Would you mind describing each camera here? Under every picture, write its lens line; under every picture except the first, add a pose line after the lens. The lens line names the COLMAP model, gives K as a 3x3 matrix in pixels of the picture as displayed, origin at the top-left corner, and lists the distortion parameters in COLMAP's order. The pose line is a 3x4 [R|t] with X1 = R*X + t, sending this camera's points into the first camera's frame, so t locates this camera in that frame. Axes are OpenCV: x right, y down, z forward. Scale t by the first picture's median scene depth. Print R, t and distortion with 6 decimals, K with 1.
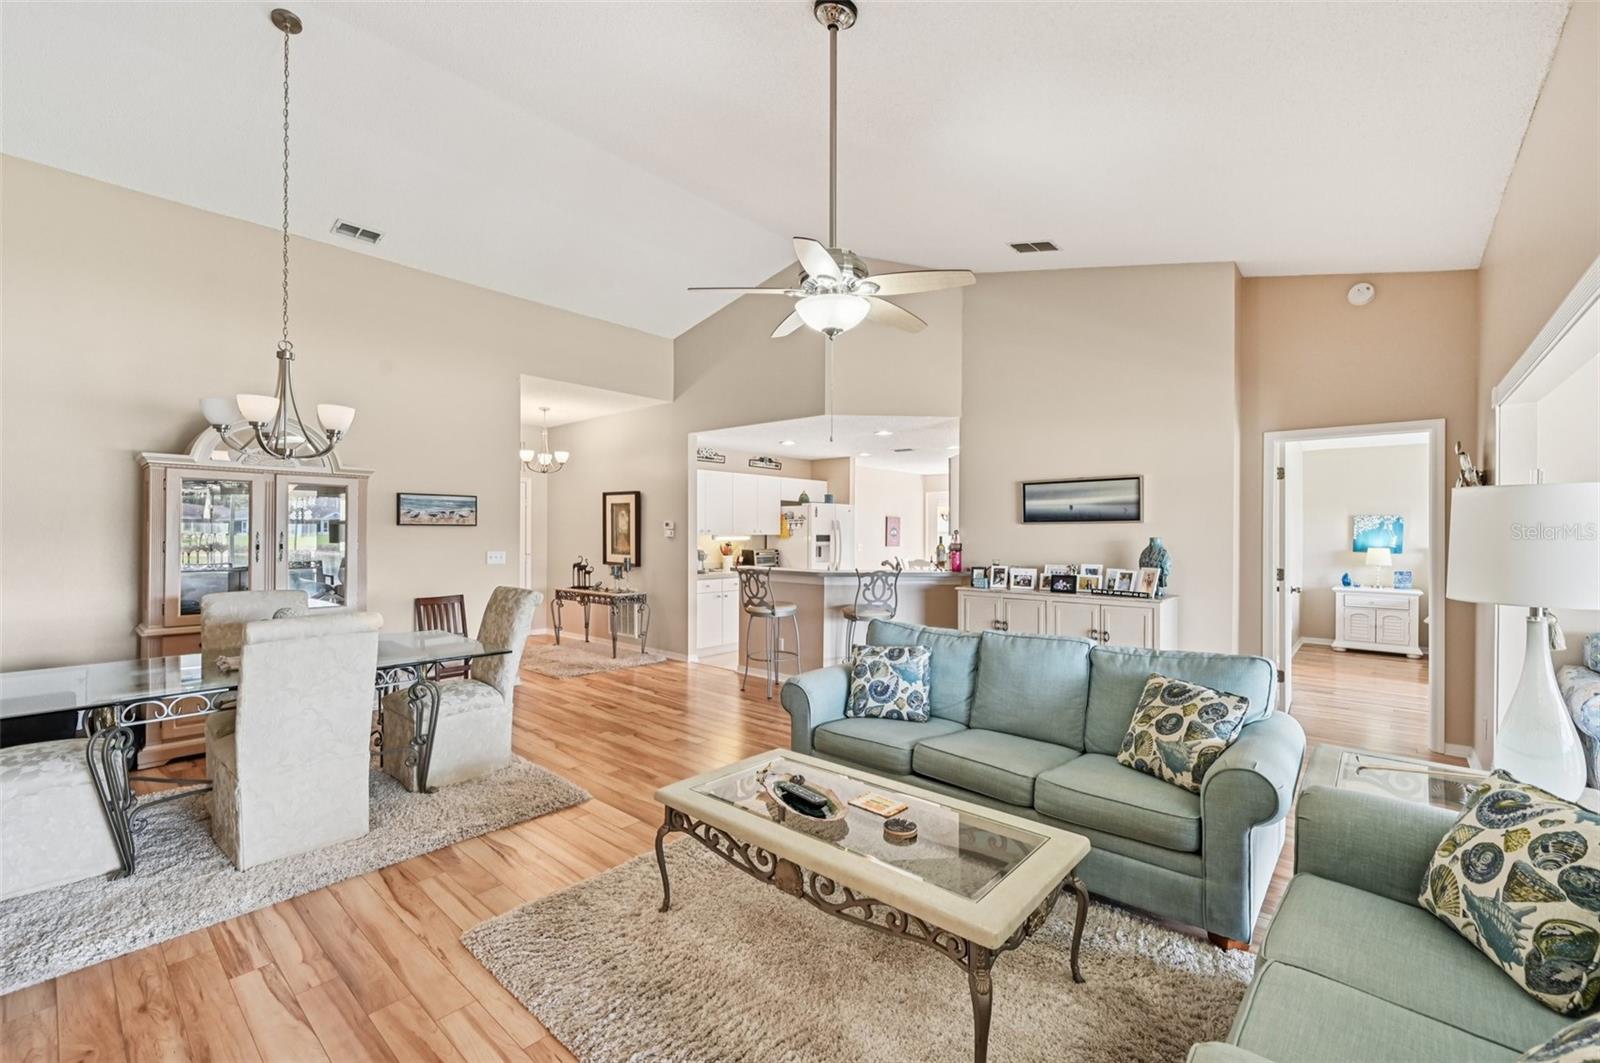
lens RADIAL K [[667.7, 0, 800.8], [0, 667.7, 530.9], [0, 0, 1]] dist [0.001885, 0.000298]
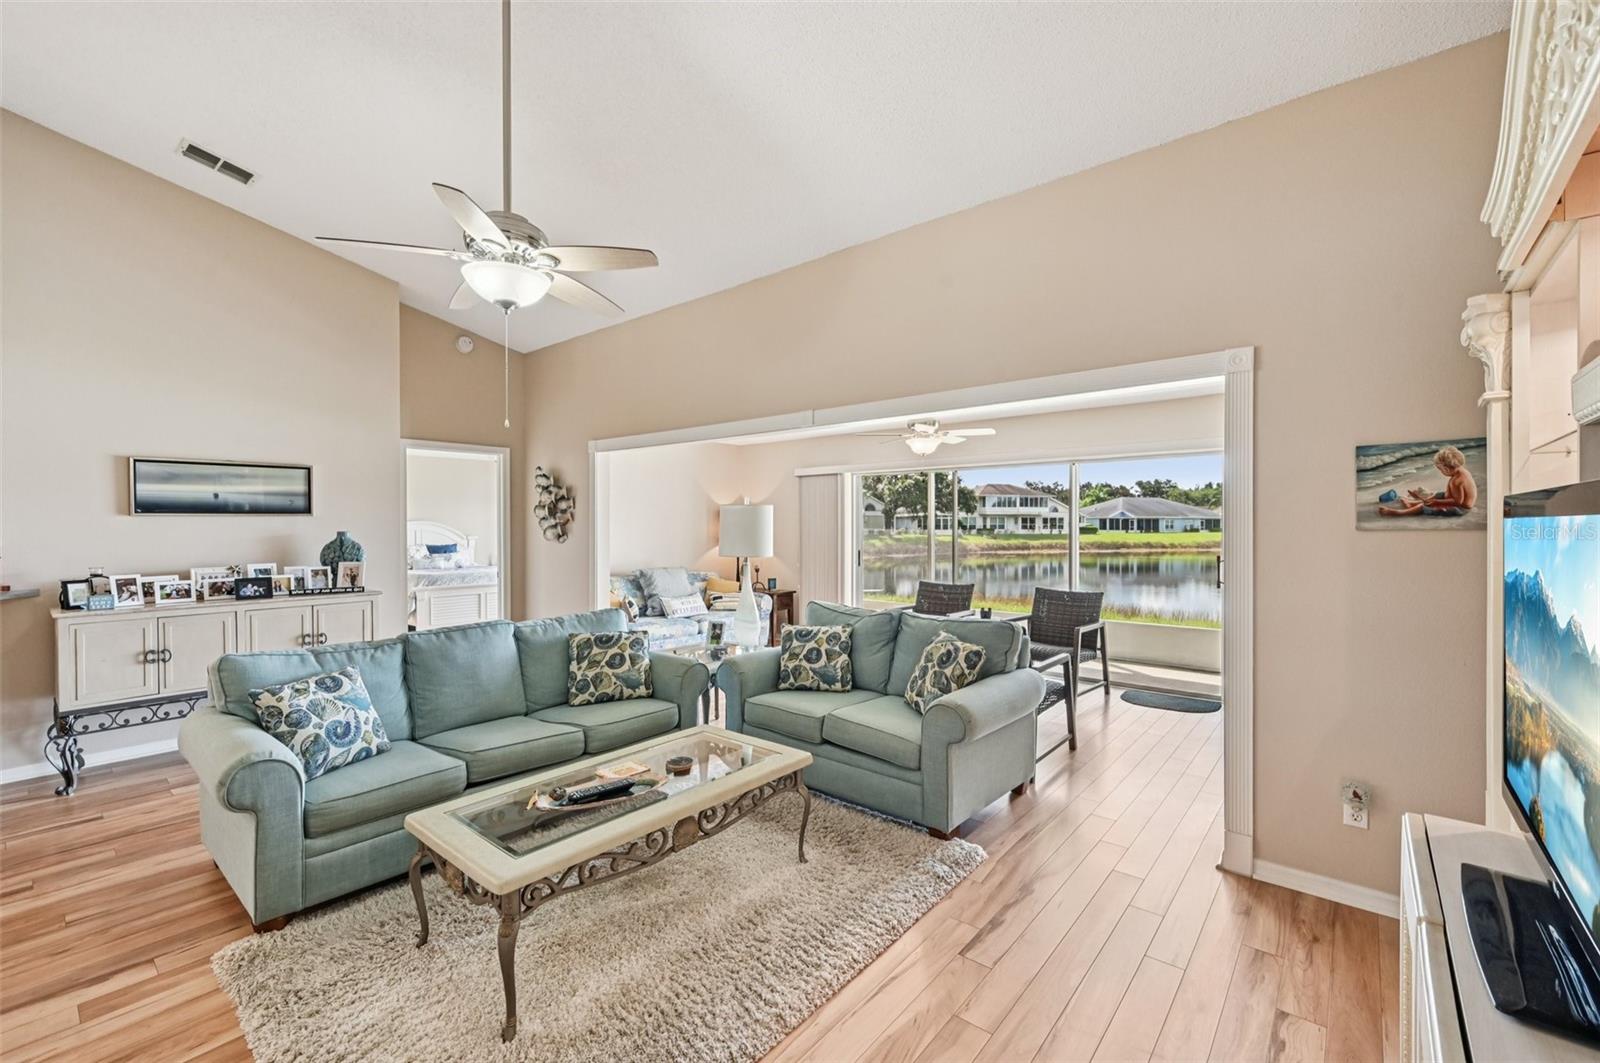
lens RADIAL K [[667.7, 0, 804.7], [0, 667.7, 528.3], [0, 0, 1]] dist [0.001885, 0.000298]
pose [[-0.019013, -0.008506, 0.999783, -0.392332], [0.000324, 0.999964, 0.008514, -0.002374], [-0.999819, 0.000486, -0.019009, 0.280240]]
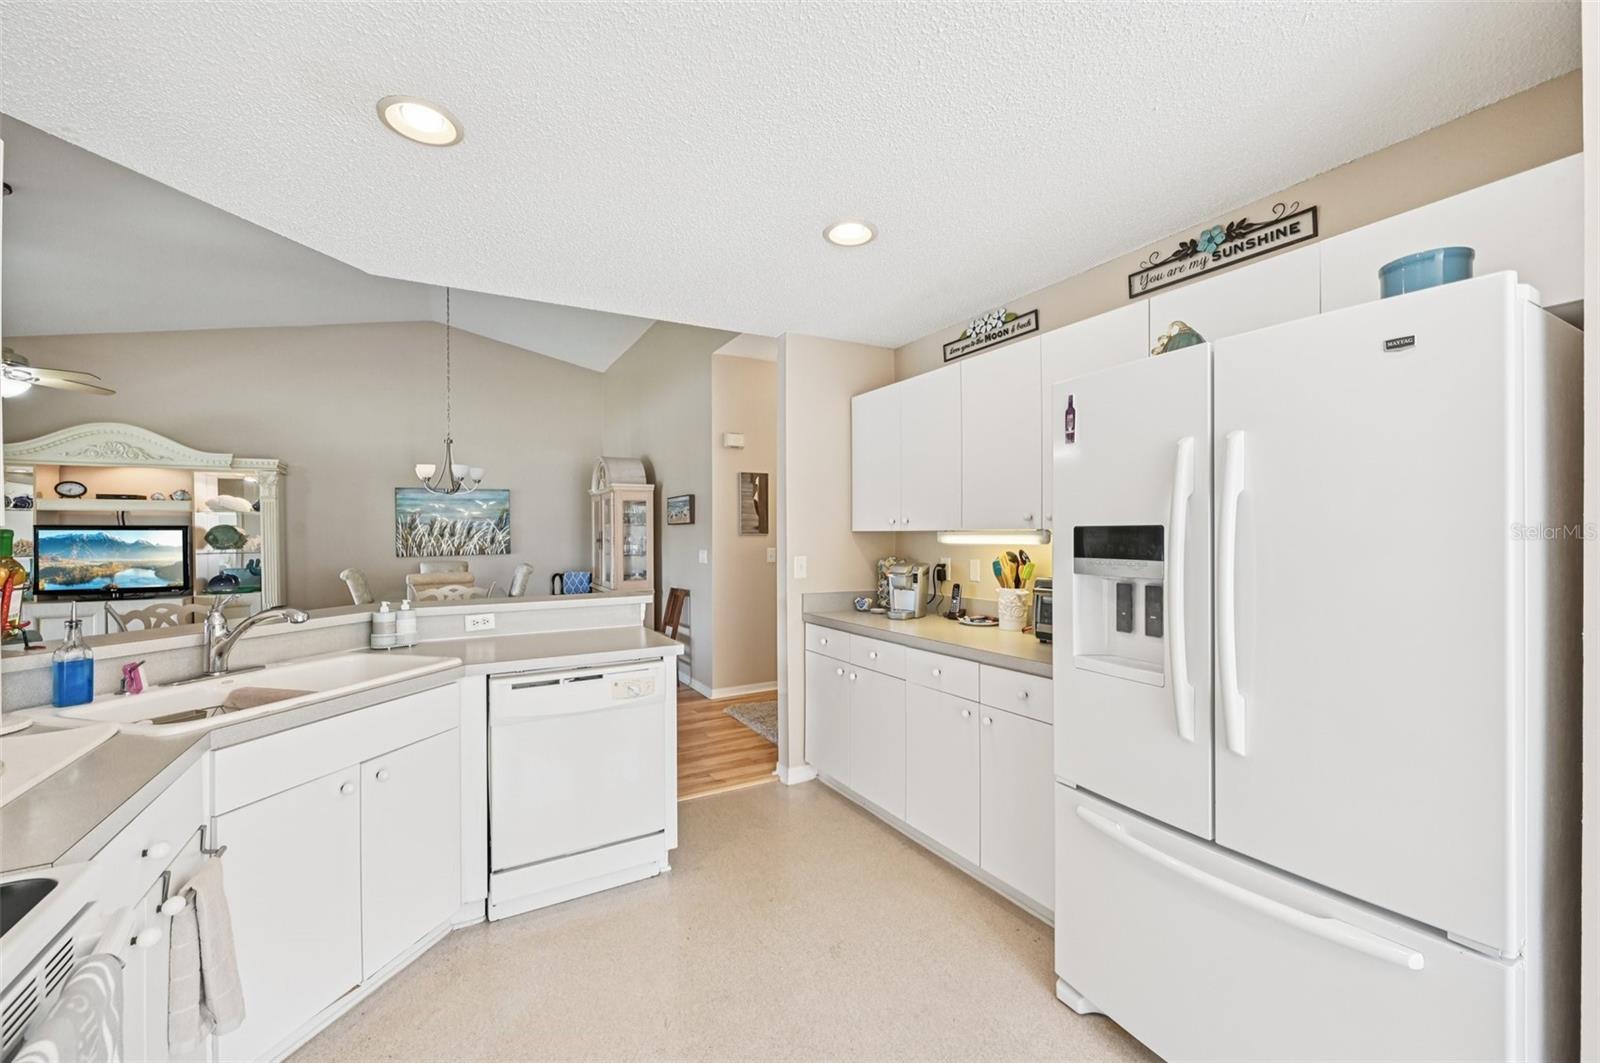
lens RADIAL K [[638.1, 0, 799.9], [0, 638.1, 535.8], [0, 0, 1]] dist [0.000560, 0.001032]
pose [[-0.333221, -0.000590, -0.942849, 0.367217], [0.005628, 0.999981, -0.002615, 0.013485], [0.942832, -0.006178, -0.333211, 1.458504]]
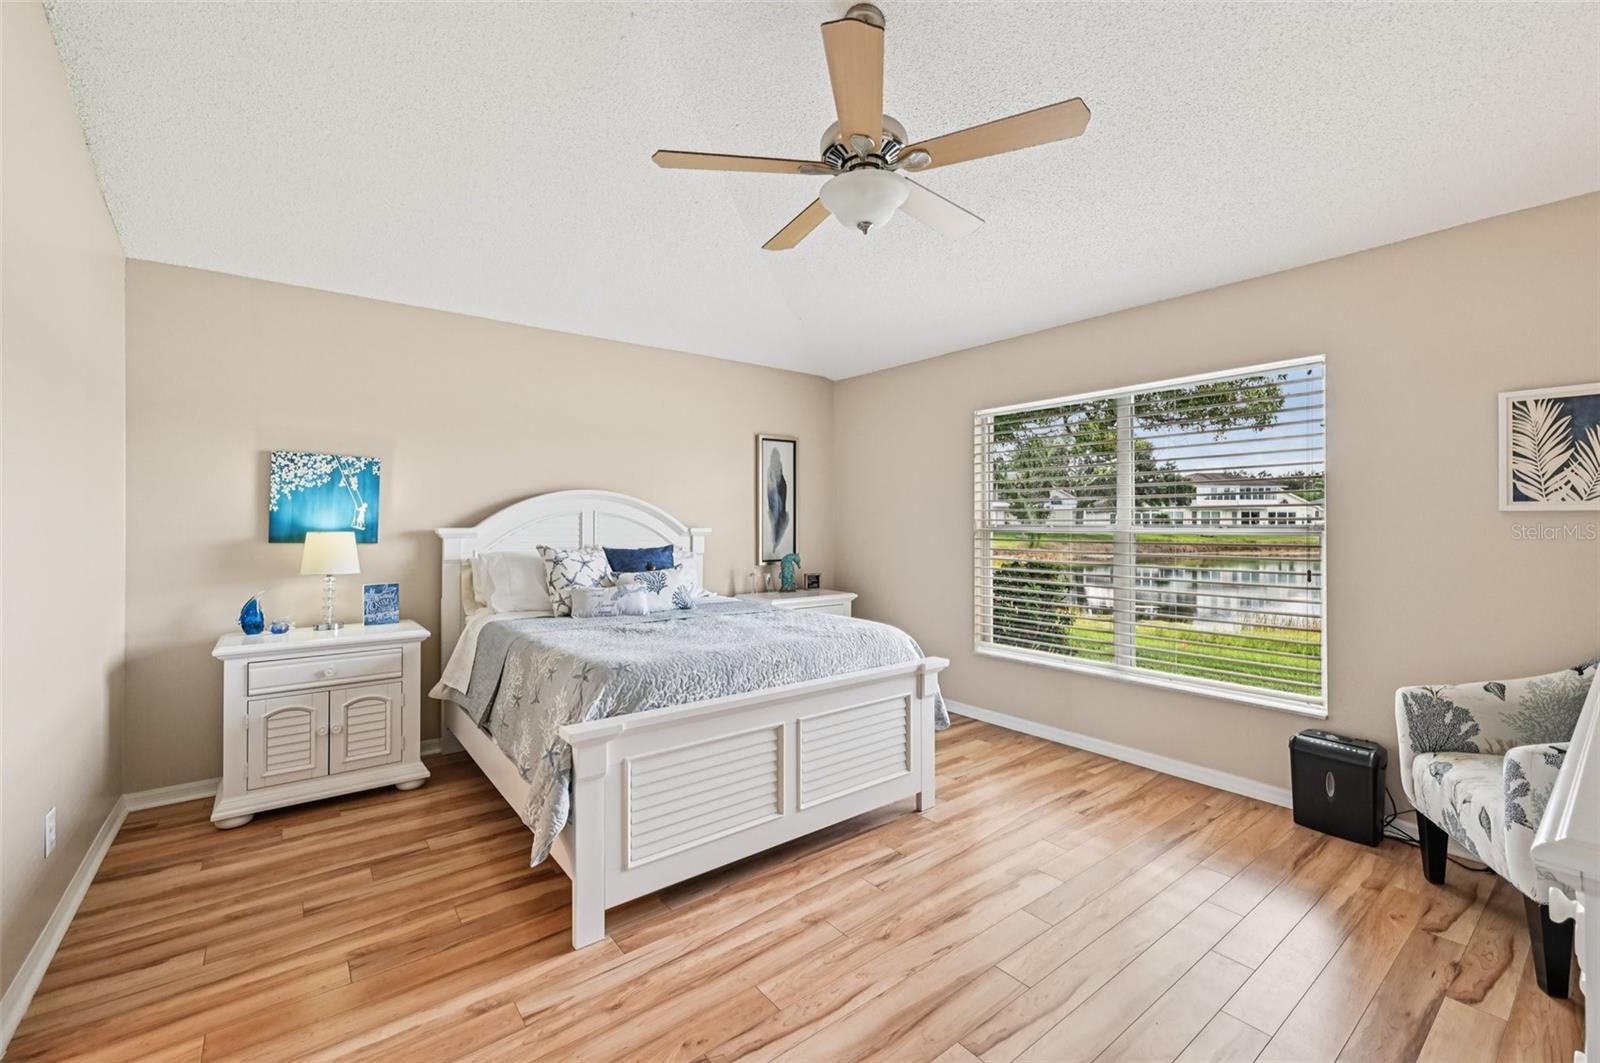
lens RADIAL K [[667.7, 0, 806.1], [0, 667.7, 522.9], [0, 0, 1]] dist [0.001885, 0.000298]
pose [[0.186962, -0.003763, 0.982360, 0.725176], [0.004085, 0.999987, 0.003053, 0.028784], [-0.982359, 0.003442, 0.186975, 0.895299]]
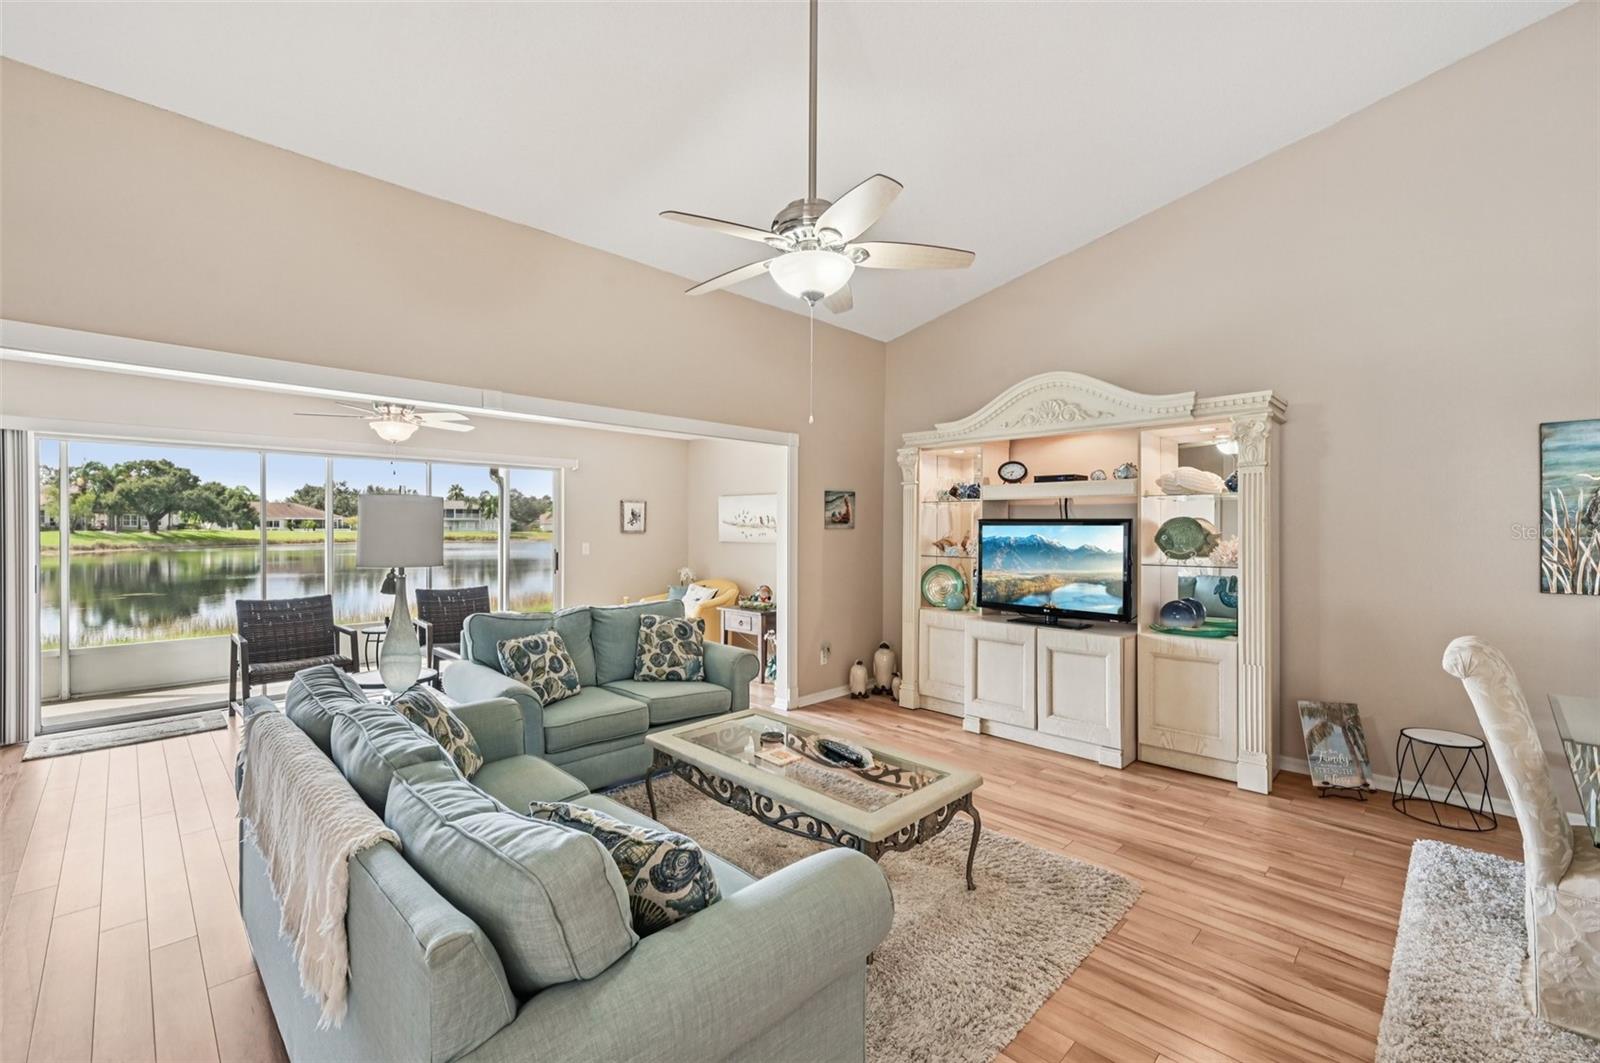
lens RADIAL K [[667.7, 0, 797.4], [0, 667.7, 529.3], [0, 0, 1]] dist [0.001885, 0.000298]
pose [[-0.997906, -0.010149, 0.063876, 0.004736], [-0.010007, 0.999947, 0.002534, 0.000651], [-0.063899, 0.001890, -0.997955, 0.856558]]
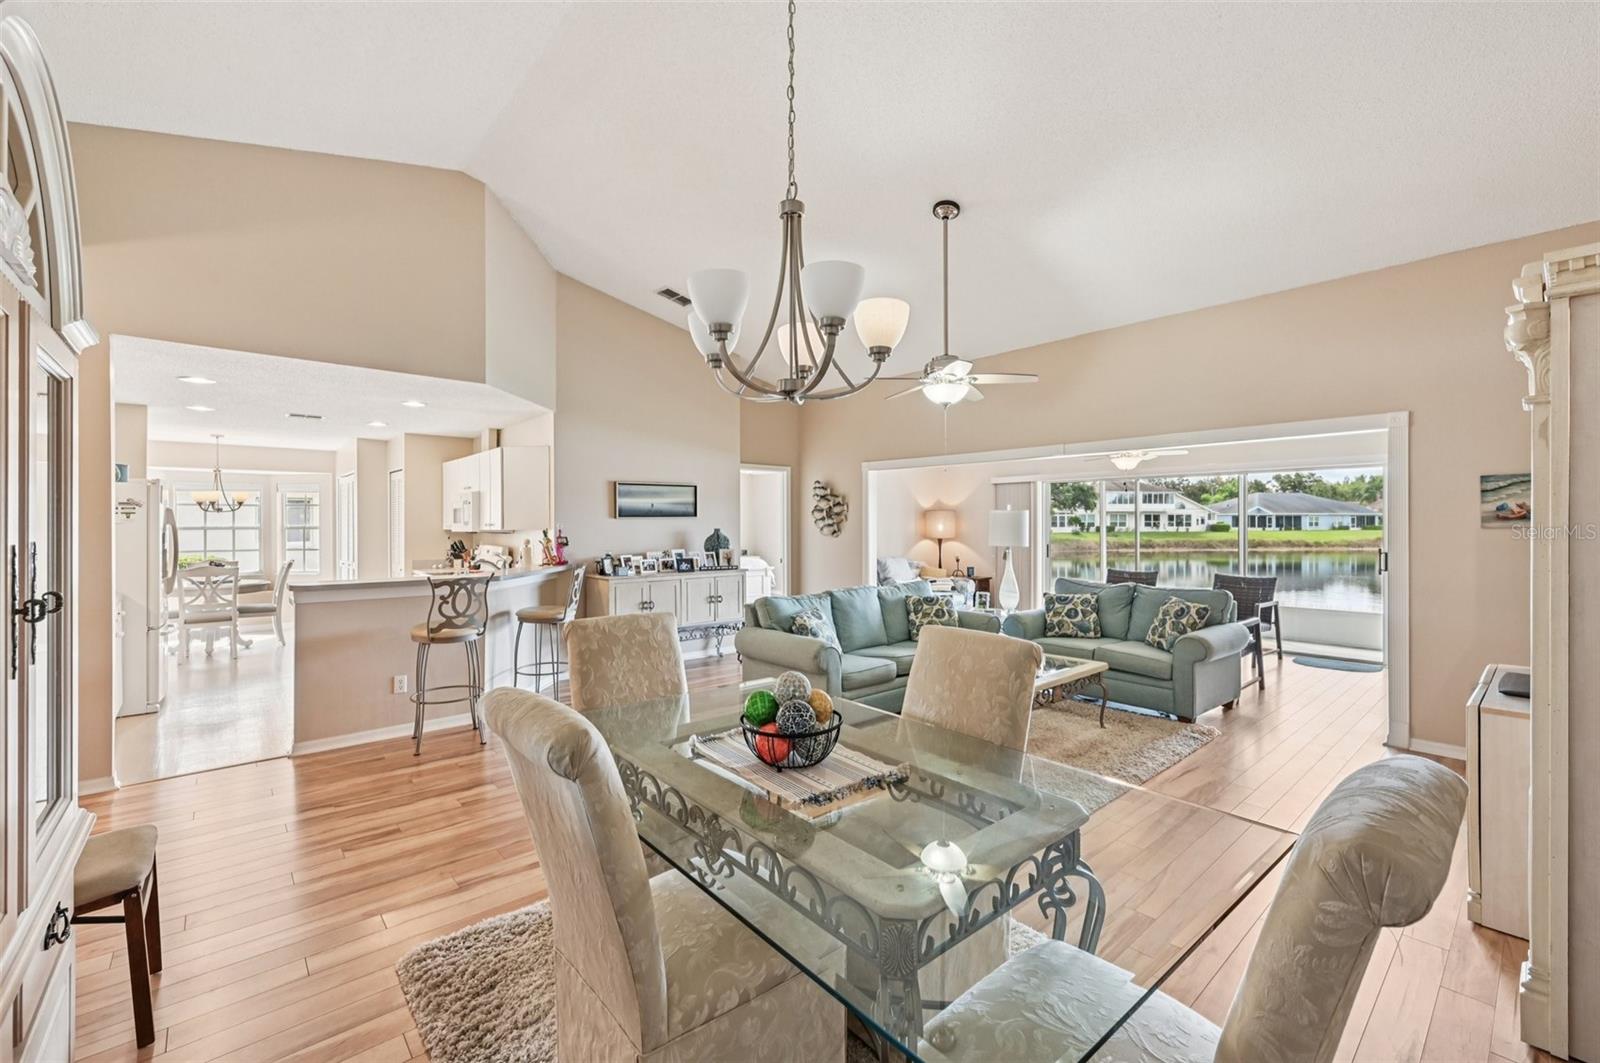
lens RADIAL K [[667.7, 0, 806.7], [0, 667.7, 523.9], [0, 0, 1]] dist [0.001885, 0.000298]
pose [[0.128542, -0.005662, 0.991688, -0.738630], [0.001585, 0.999984, 0.005504, -0.006470], [-0.991703, 0.000864, 0.128549, 0.514847]]
